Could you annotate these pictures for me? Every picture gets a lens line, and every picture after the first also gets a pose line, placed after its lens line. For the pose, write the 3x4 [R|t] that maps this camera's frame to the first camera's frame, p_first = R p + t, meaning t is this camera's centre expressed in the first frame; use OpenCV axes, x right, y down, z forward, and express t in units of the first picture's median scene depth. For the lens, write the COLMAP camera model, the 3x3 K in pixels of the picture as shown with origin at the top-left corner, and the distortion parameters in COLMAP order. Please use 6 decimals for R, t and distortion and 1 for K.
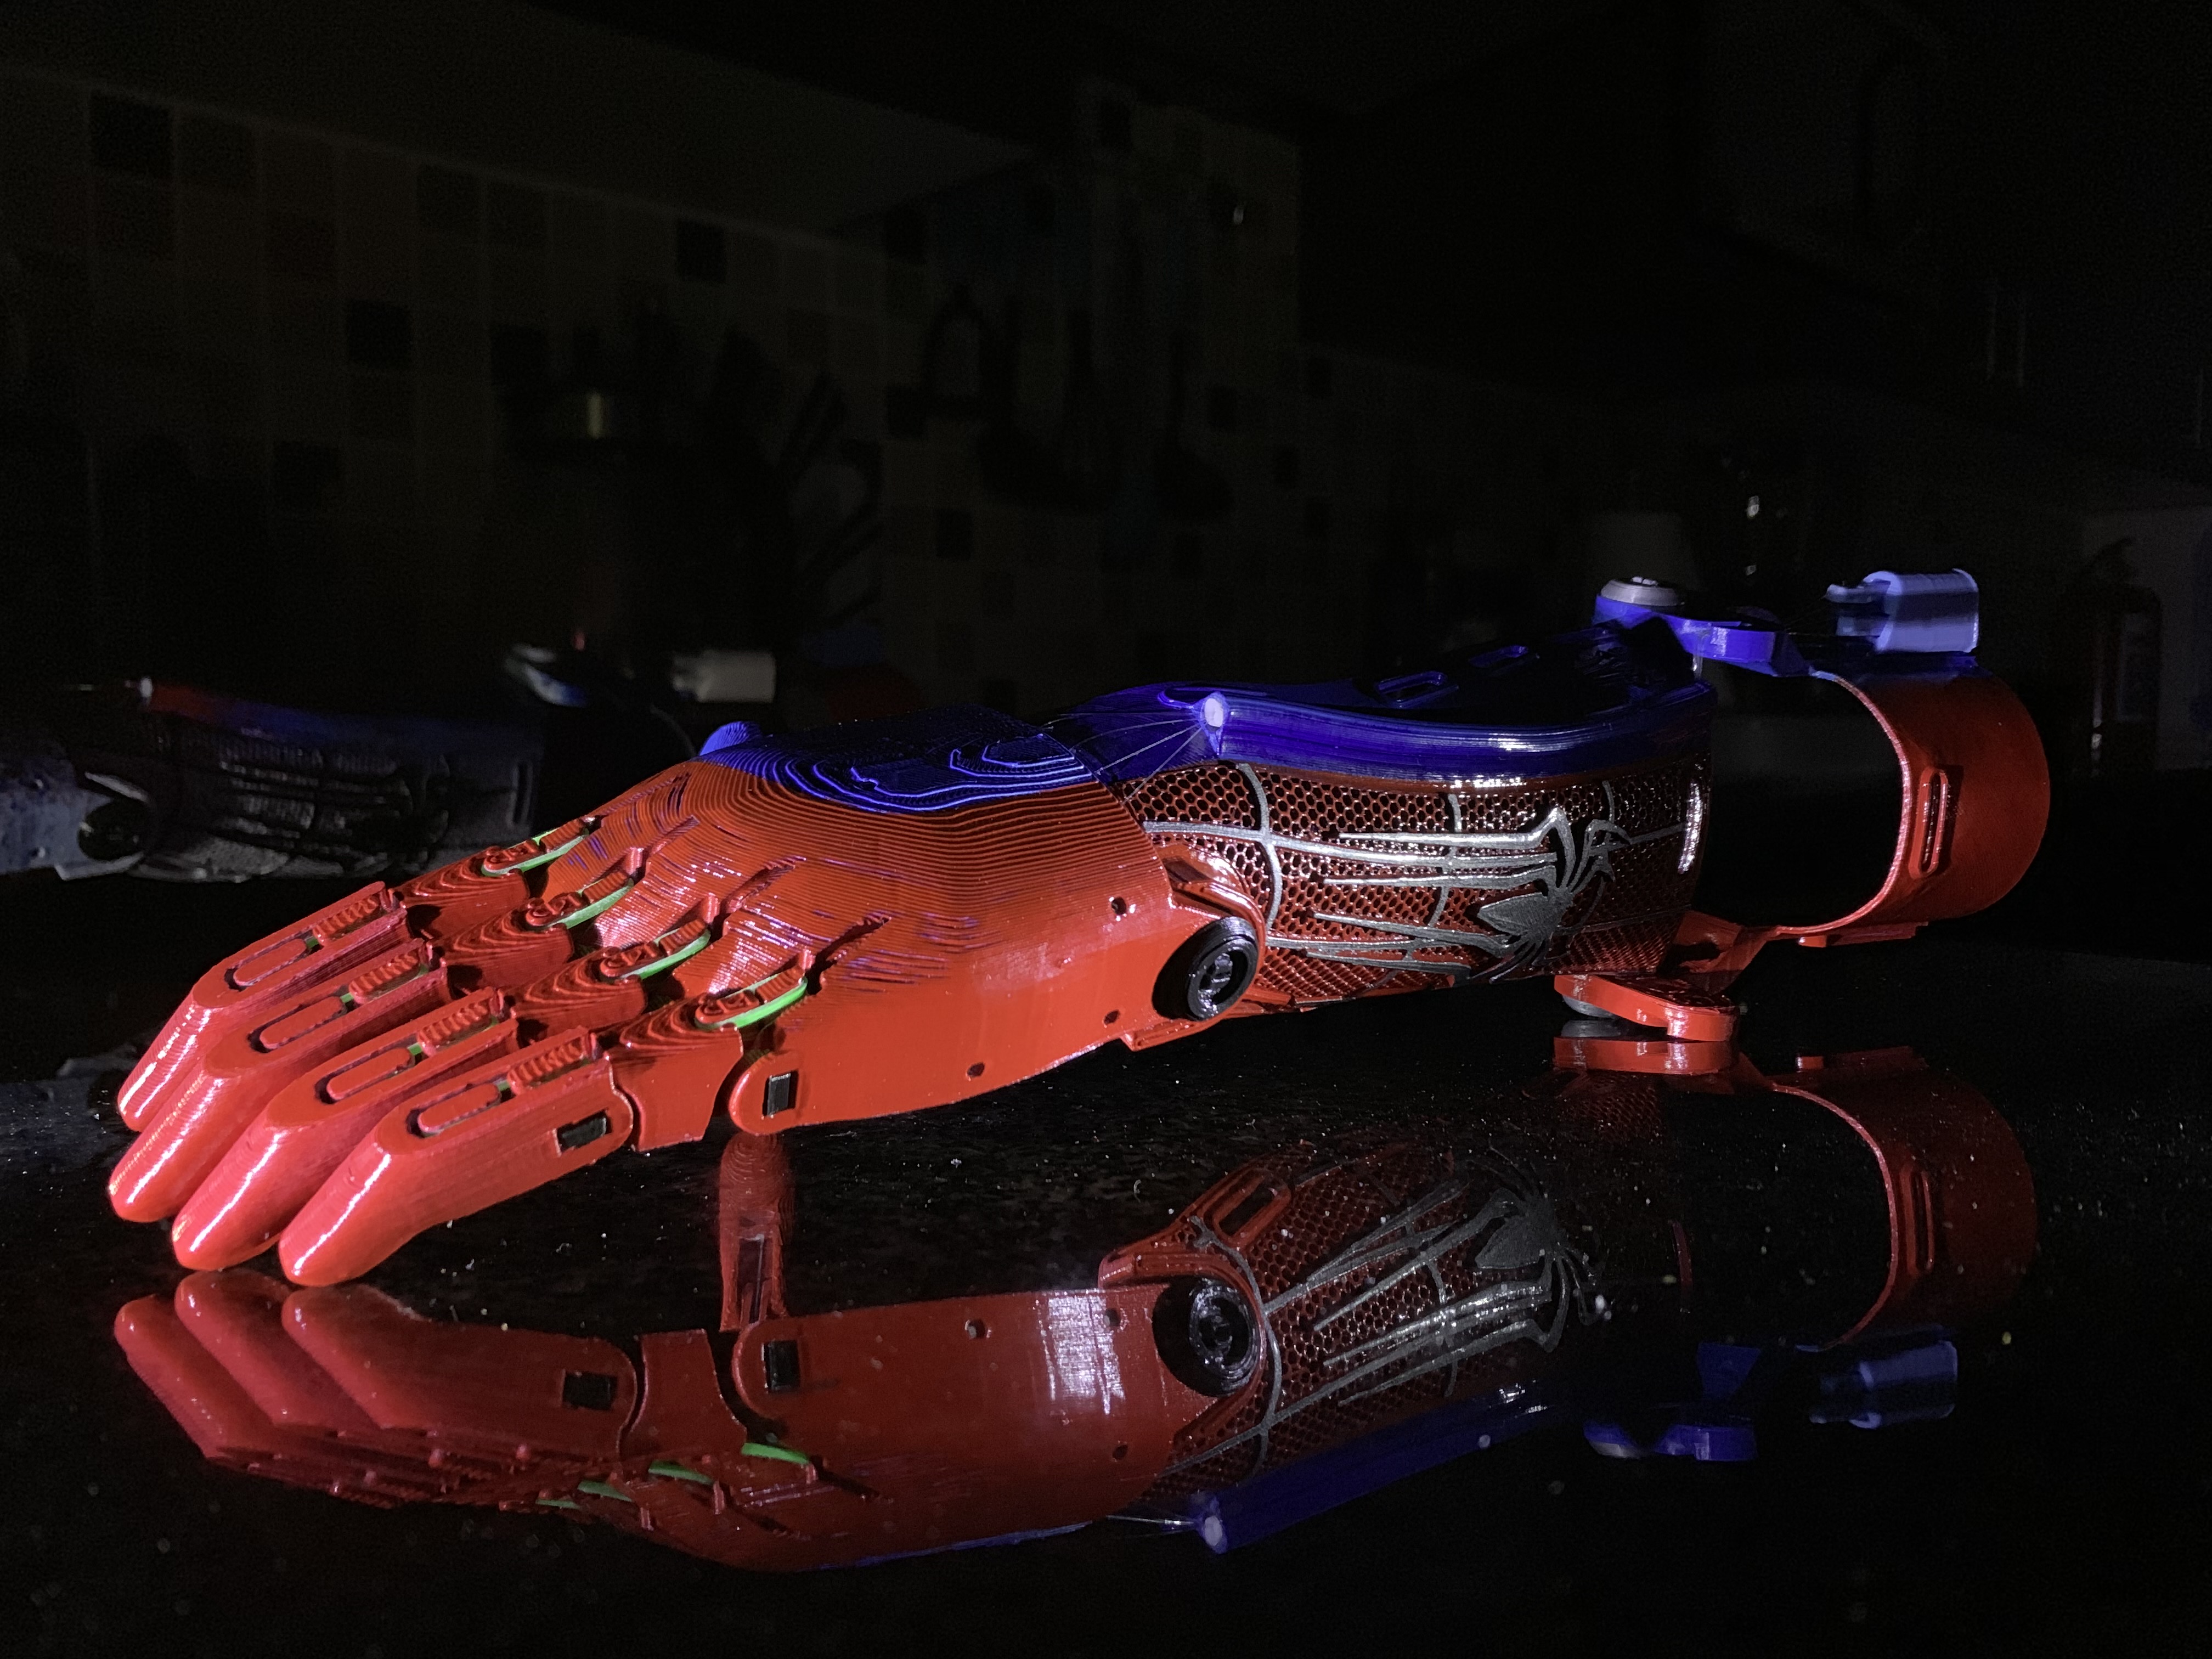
lens RADIAL K [[1768.2, 0, 1106.2], [0, 1768.2, 796.2], [0, 0, 1]] dist [-0.014722, -0.003600]
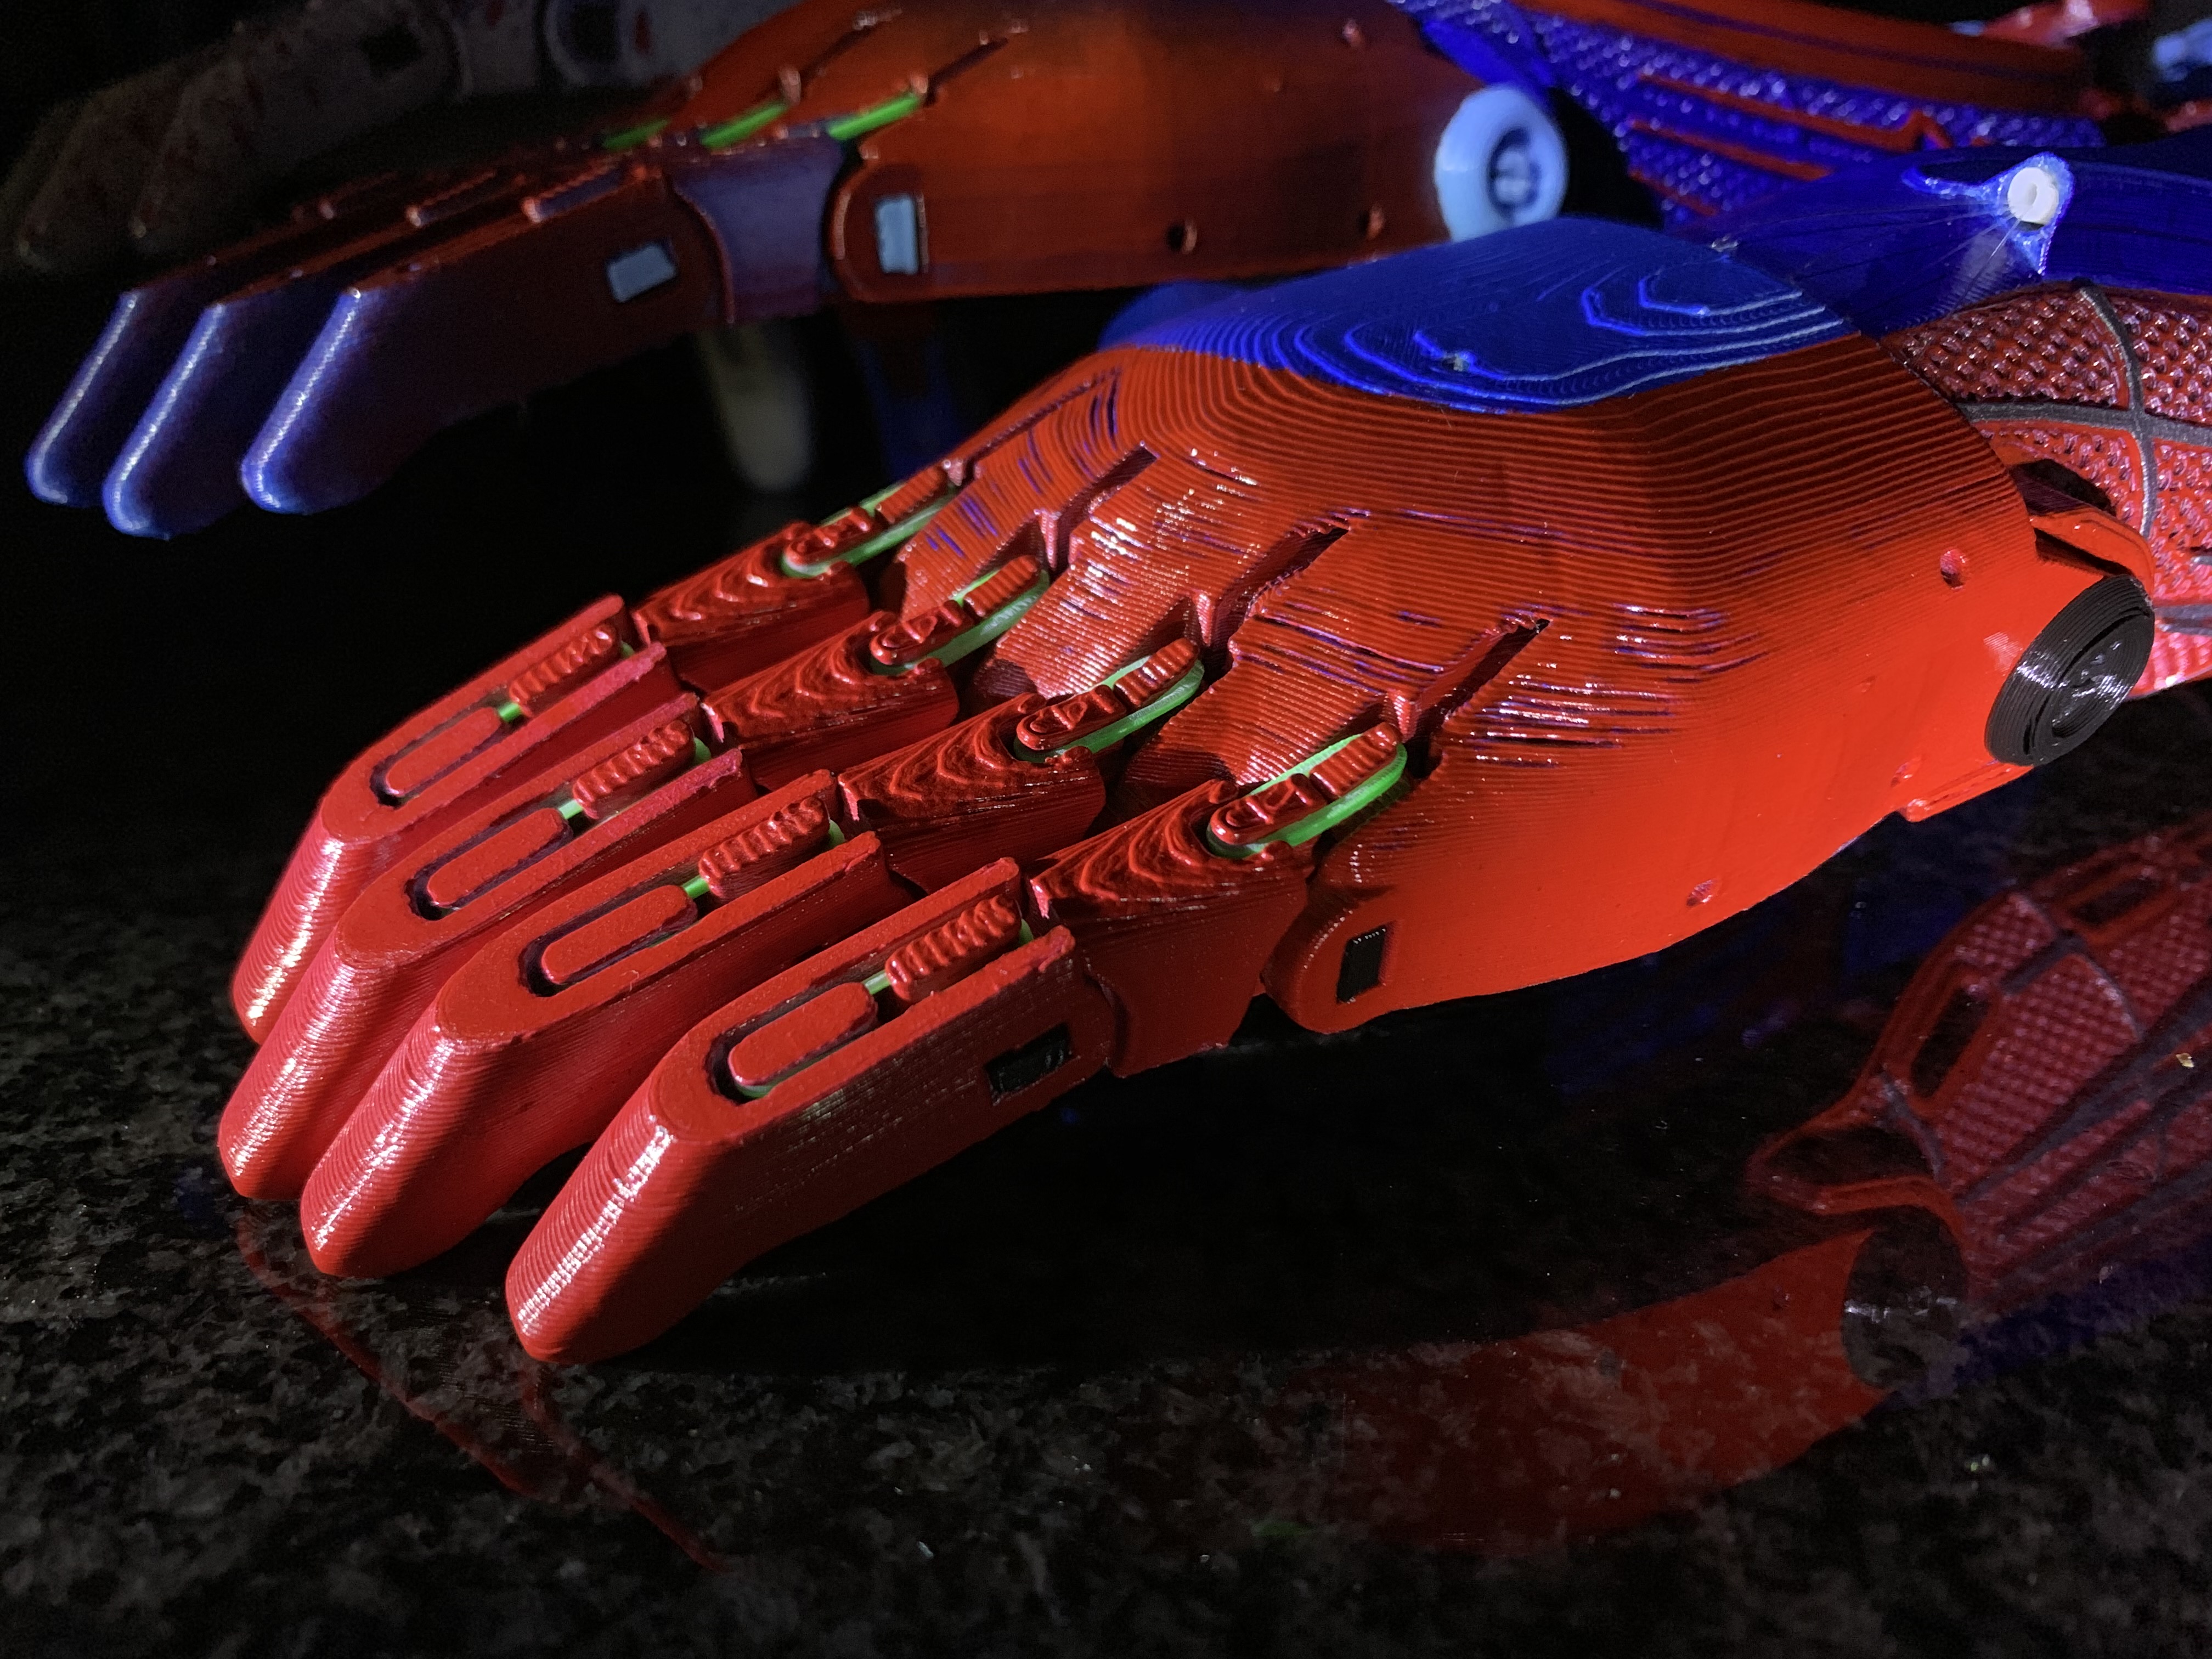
lens RADIAL K [[1768.2, 0, 1081.4], [0, 1768.2, 854.4], [0, 0, 1]] dist [-0.014722, -0.003600]
pose [[0.986968, -0.030024, -0.158090, -0.163952], [0.066115, 0.971348, 0.228281, 0.008201], [0.146706, -0.235758, 0.960674, 0.428974]]
